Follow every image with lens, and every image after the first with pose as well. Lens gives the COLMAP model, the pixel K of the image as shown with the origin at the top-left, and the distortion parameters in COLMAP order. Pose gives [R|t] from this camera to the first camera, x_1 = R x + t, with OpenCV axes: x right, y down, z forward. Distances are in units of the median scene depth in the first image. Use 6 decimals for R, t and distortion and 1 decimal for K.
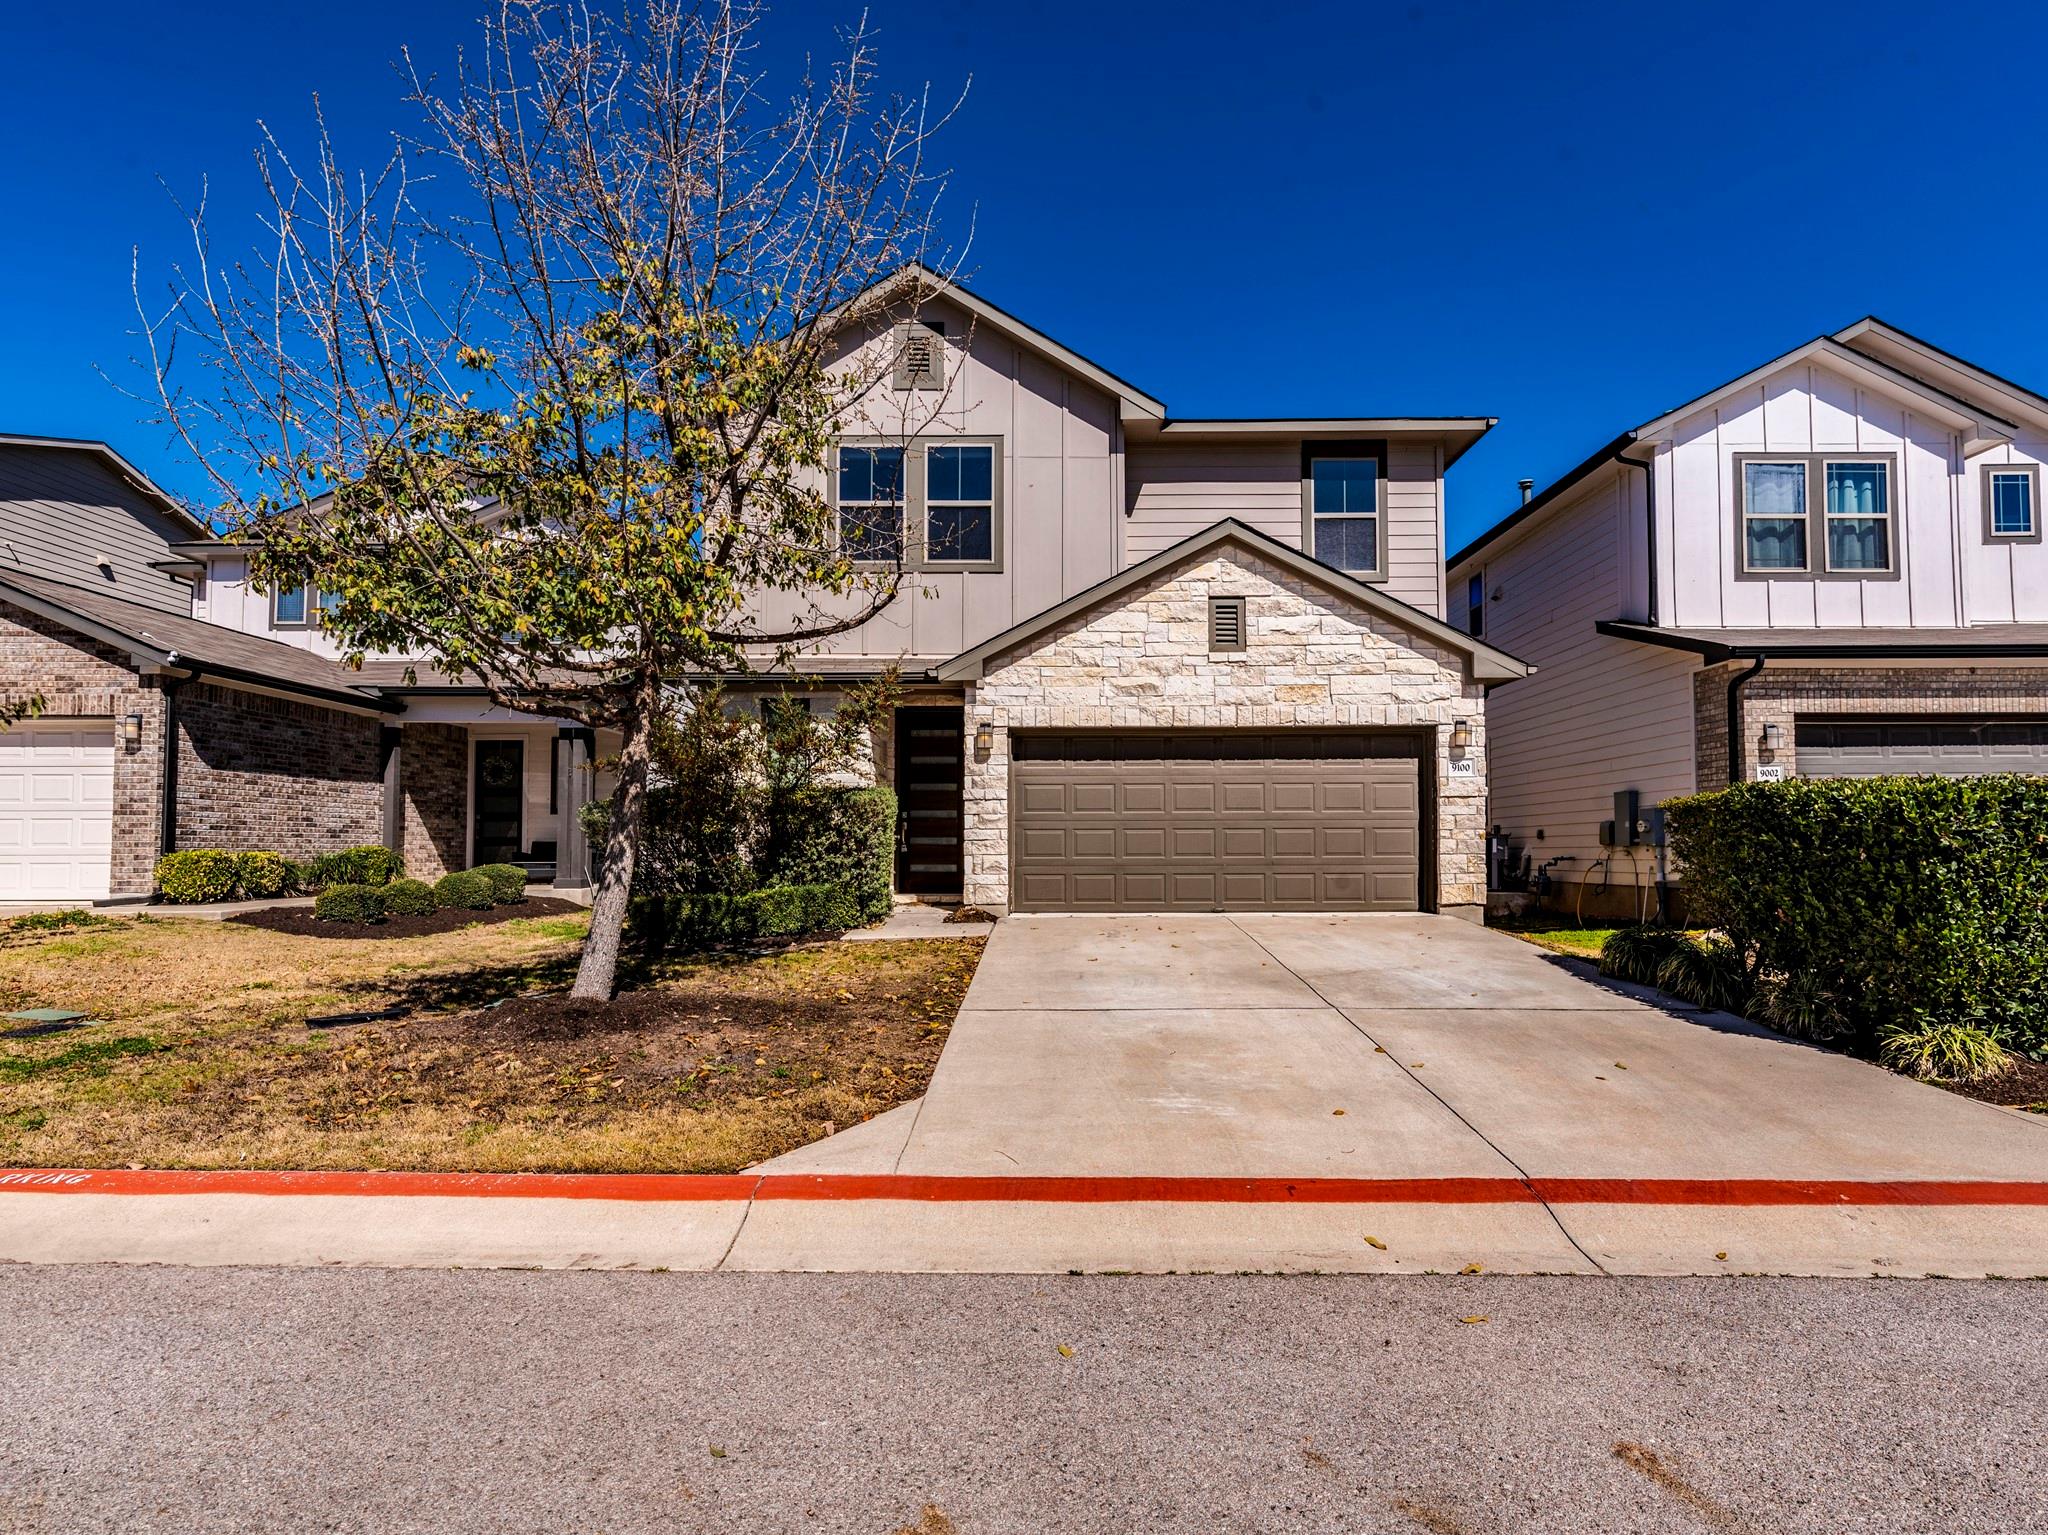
lens RADIAL K [[992.7, 0, 1048.1], [0, 992.7, 797.1], [0, 0, 1]] dist [0.001235, 0.000555]
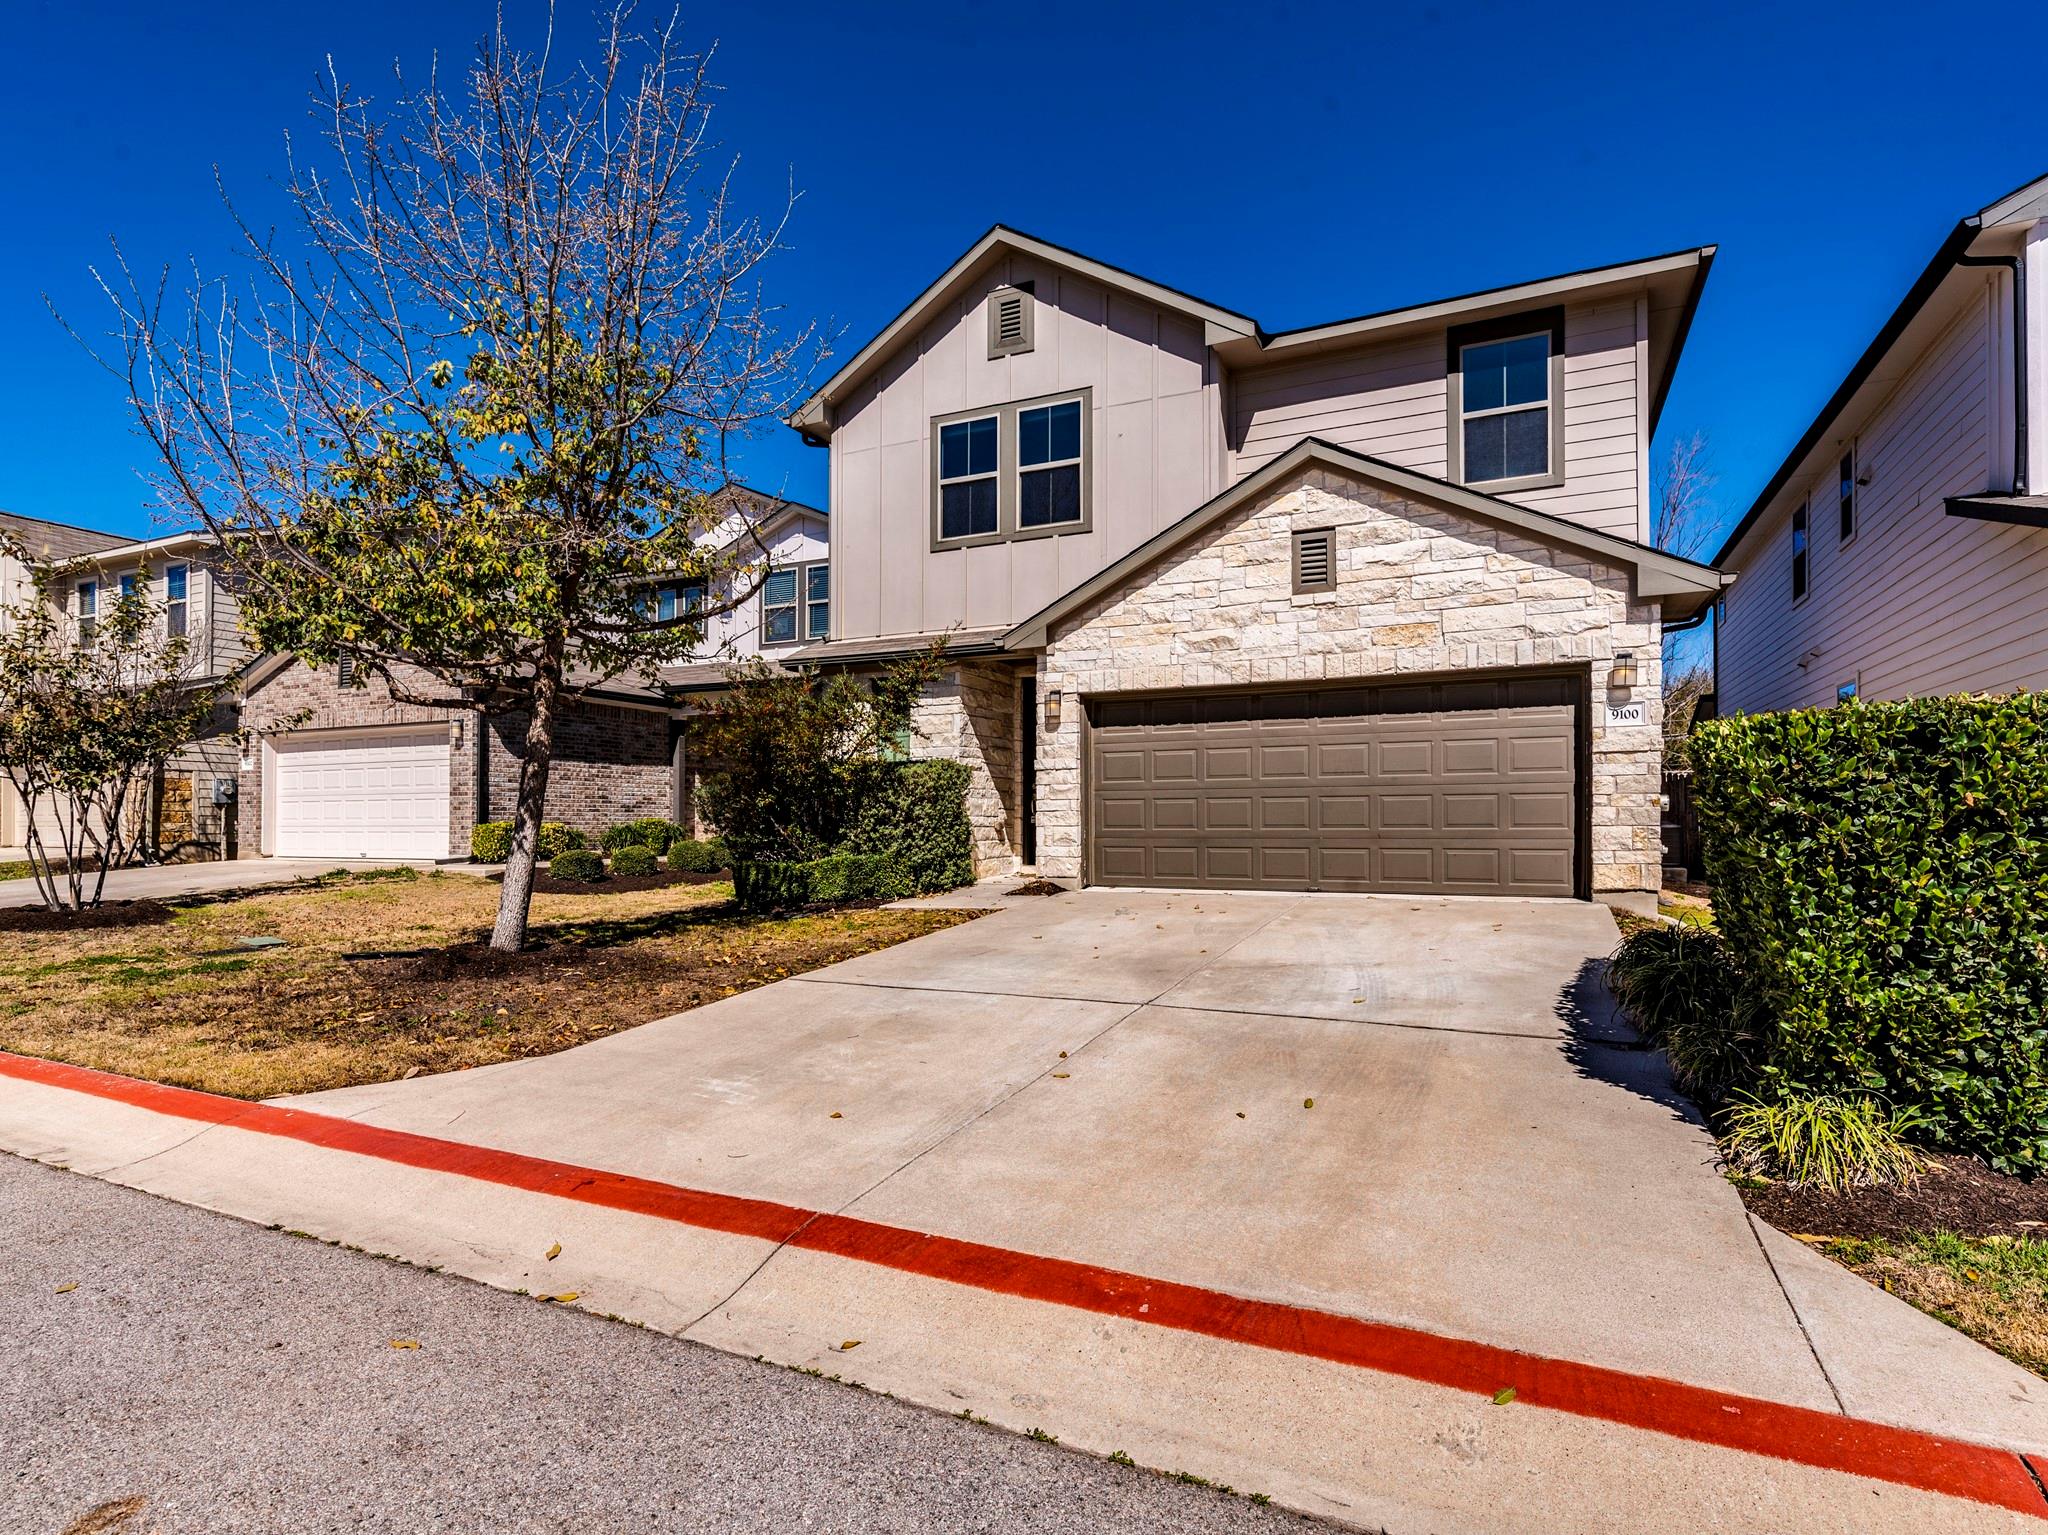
lens RADIAL K [[998.6, 0, 1054.7], [0, 998.6, 793.0], [0, 0, 1]] dist [0.002506, -0.000531]
pose [[0.913506, -0.012631, -0.406629, 0.327249], [0.022584, 0.999551, 0.019687, 0.006197], [0.406198, -0.027167, 0.913381, 0.105241]]
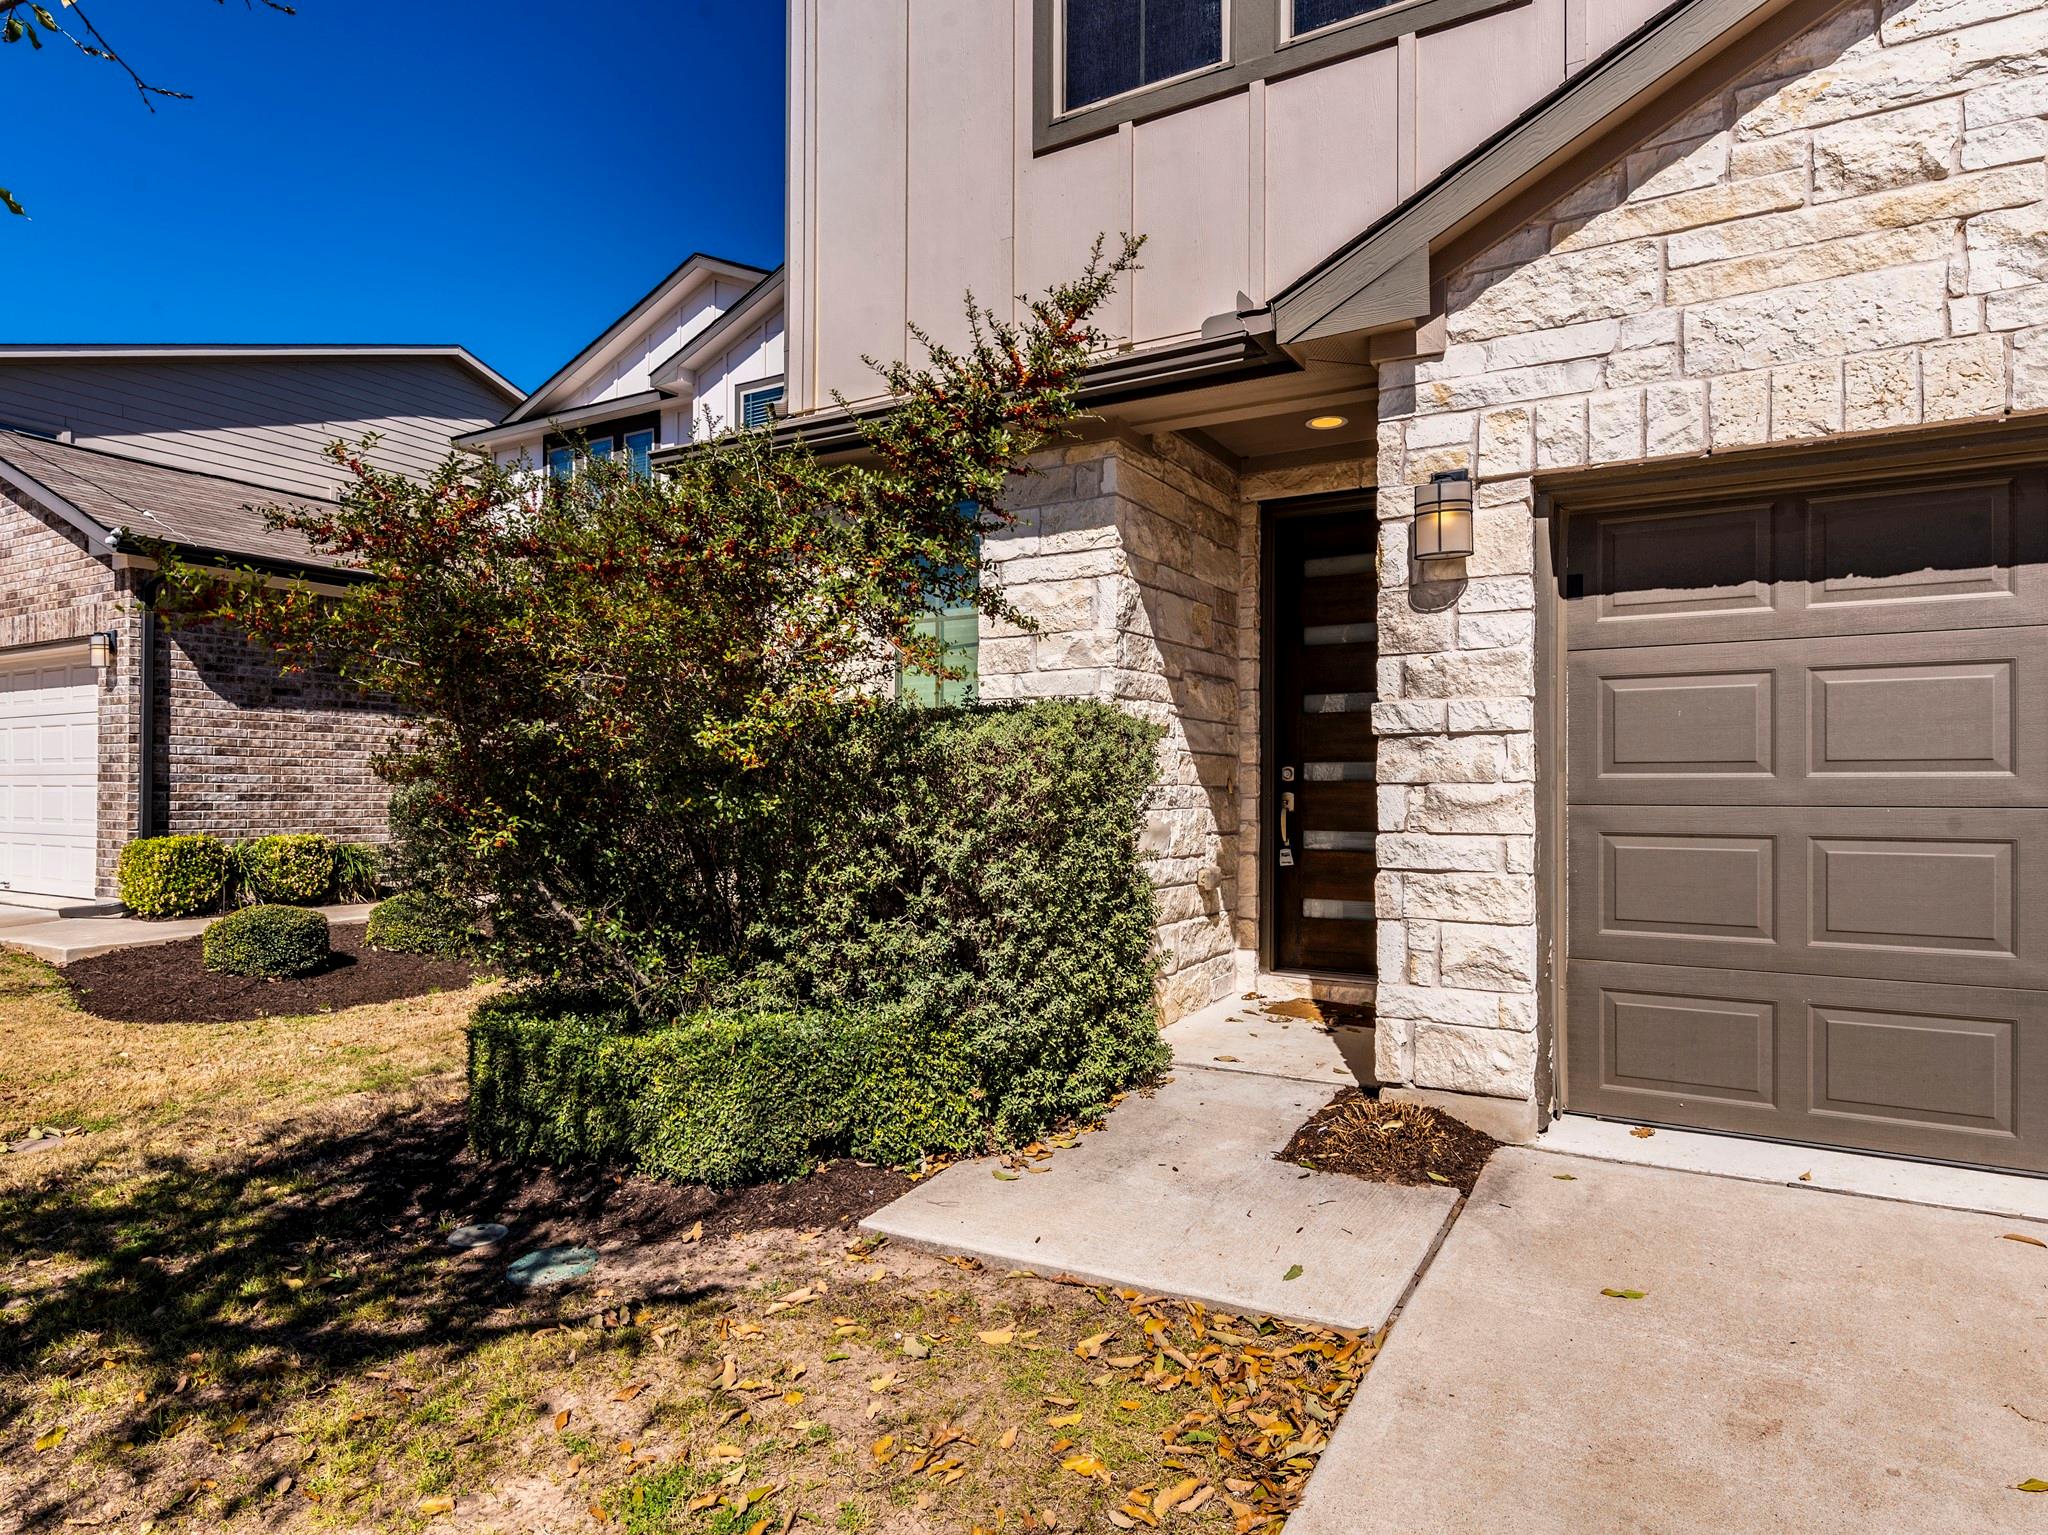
lens RADIAL K [[1165.0, 0, 998.5], [0, 1165.0, 771.6], [0, 0, 1]] dist [0.001521, -0.000018]
pose [[0.847353, -0.002032, -0.531026, 0.006670], [0.021364, 0.999314, 0.030266, 0.000479], [0.530600, -0.036991, 0.846815, 0.626862]]
